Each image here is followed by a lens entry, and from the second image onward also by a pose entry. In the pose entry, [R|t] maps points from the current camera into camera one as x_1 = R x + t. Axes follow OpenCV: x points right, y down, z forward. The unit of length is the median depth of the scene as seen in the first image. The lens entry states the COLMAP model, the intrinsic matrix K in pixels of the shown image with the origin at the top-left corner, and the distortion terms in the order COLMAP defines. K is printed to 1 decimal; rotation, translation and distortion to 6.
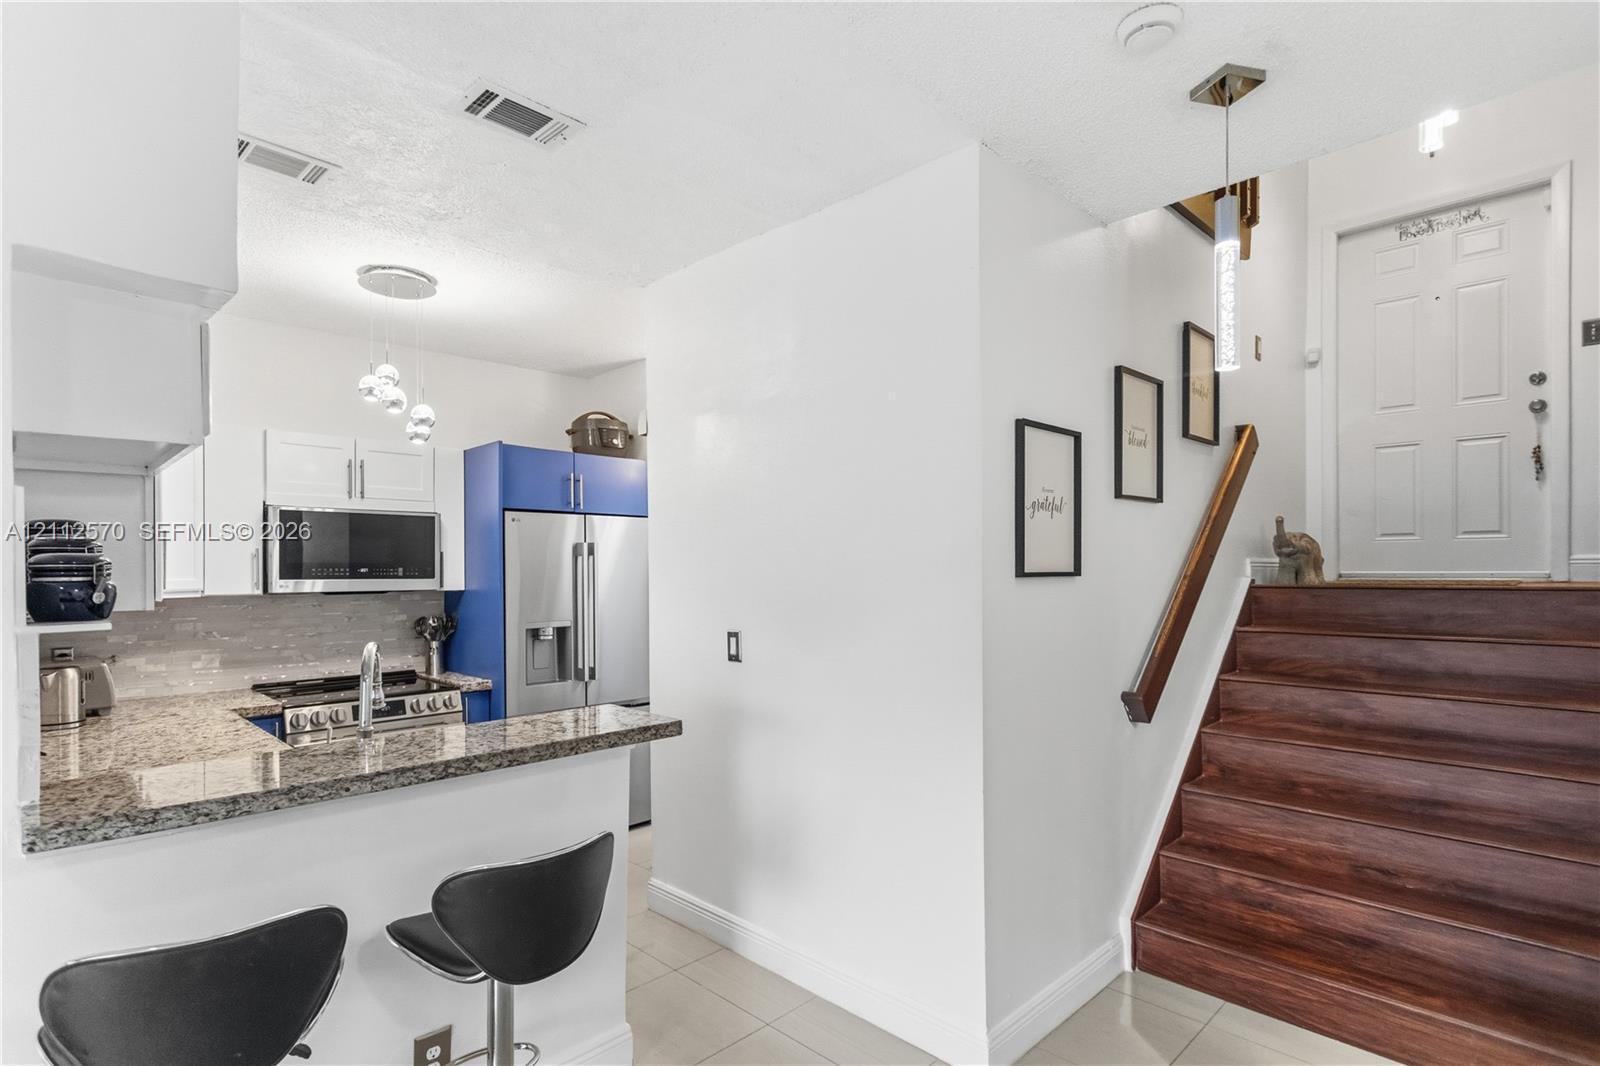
lens RADIAL K [[798.0, 0, 800.6], [0, 798.0, 586.2], [0, 0, 1]] dist [0.008285, -0.000634]
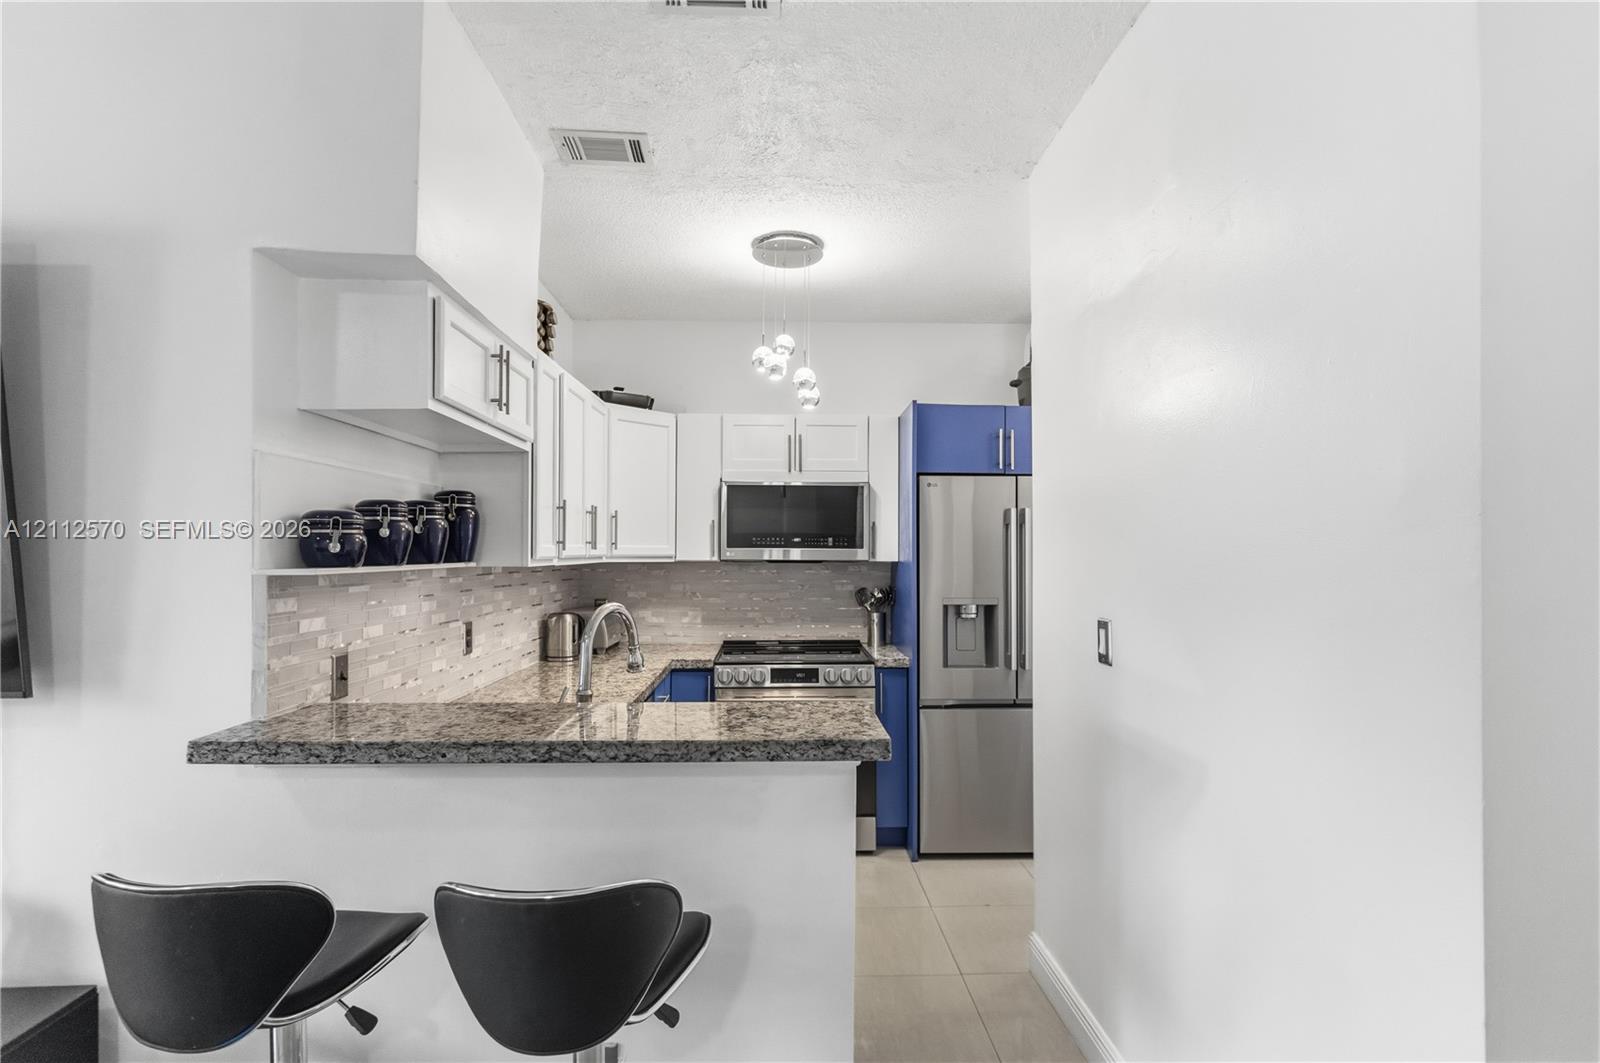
lens RADIAL K [[778.9, 0, 790.4], [0, 778.9, 557.7], [0, 0, 1]] dist [0.006953, 0.000462]
pose [[0.729396, 0.011484, -0.683996, 0.170953], [-0.020540, 0.999776, -0.005118, 0.010311], [0.683784, 0.017782, 0.729468, 0.302402]]
